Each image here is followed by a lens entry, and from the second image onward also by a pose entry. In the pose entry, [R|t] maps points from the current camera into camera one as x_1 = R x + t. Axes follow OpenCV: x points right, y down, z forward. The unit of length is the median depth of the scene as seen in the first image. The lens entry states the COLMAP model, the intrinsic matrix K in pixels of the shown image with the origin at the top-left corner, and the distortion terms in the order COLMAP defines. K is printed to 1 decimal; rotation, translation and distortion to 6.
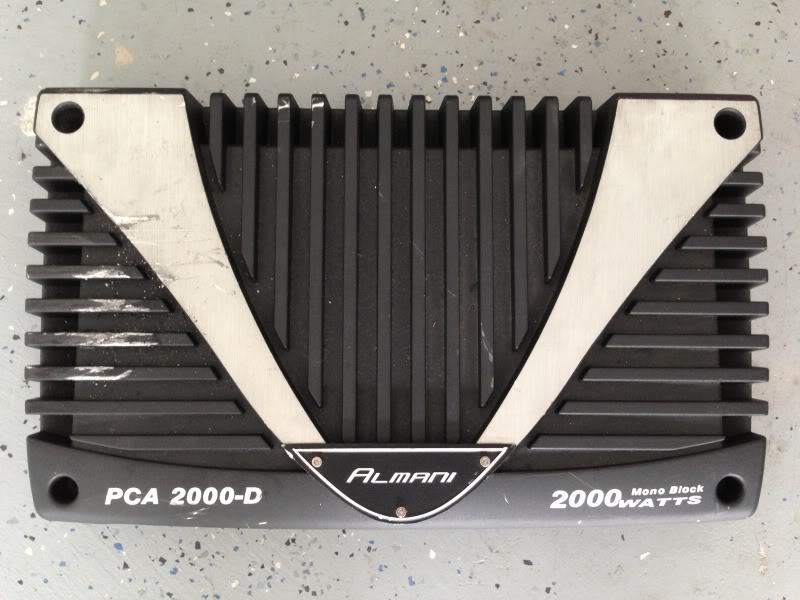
lens RADIAL K [[746.9, 0, 400.0], [0, 746.9, 300.0], [0, 0, 1]] dist [0.116155, -0.239746]
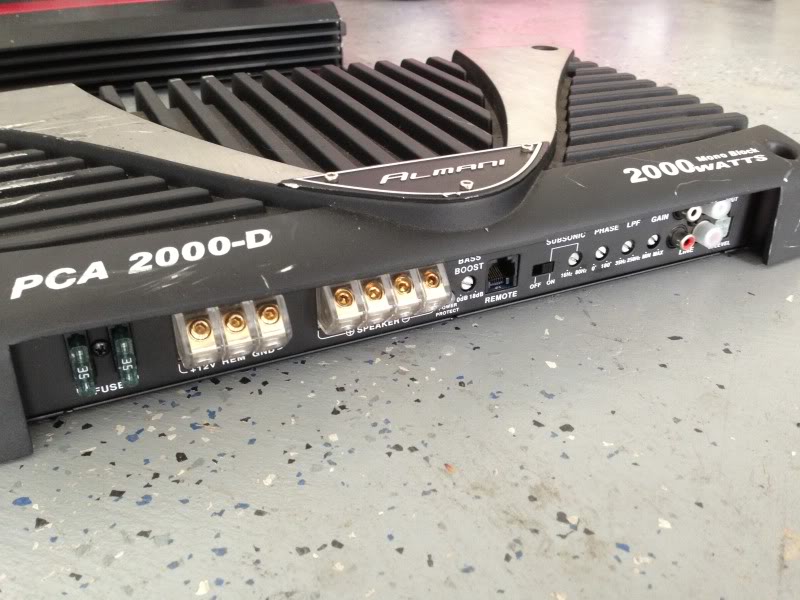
lens RADIAL K [[746.9, 0, 400.0], [0, 746.9, 300.0], [0, 0, 1]] dist [0.116155, -0.239746]
pose [[0.902650, -0.224535, 0.367161, -0.334510], [0.429605, 0.521112, -0.737484, 0.817965], [-0.025741, 0.823424, 0.566843, 0.669550]]
